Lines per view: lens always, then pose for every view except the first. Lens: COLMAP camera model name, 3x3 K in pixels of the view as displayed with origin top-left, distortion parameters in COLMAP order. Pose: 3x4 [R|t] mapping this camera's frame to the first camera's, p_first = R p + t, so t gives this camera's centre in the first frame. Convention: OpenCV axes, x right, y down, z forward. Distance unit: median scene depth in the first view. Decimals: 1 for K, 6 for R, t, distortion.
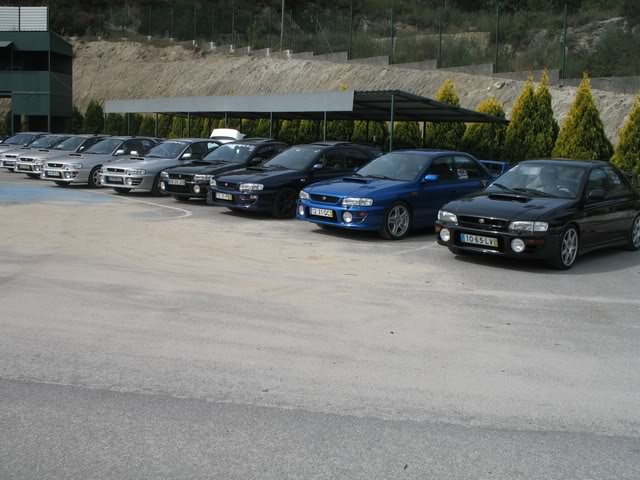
lens RADIAL K [[766.0, 0, 320.0], [0, 766.0, 240.0], [0, 0, 1]] dist [0.010944, 0.030244]
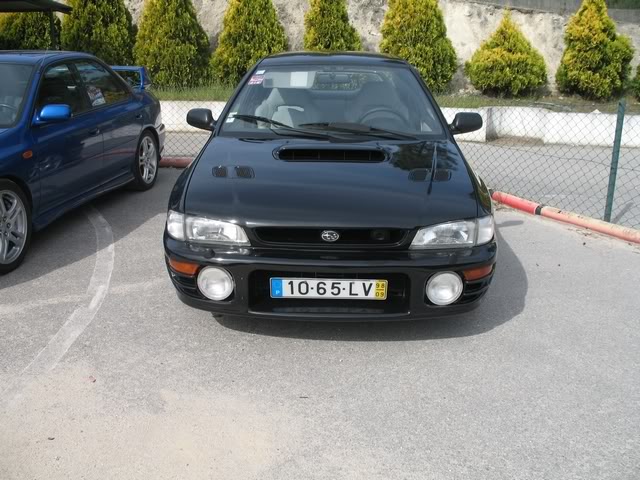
lens RADIAL K [[665.9, 0, 305.6], [0, 665.9, 240.0], [0, 0, 1]] dist [-0.177935, 0.288576]
pose [[0.769338, -0.223172, 0.598593, 0.009677], [0.121752, 0.971043, 0.205552, -0.048232], [-0.627133, -0.085259, 0.774232, 0.422698]]
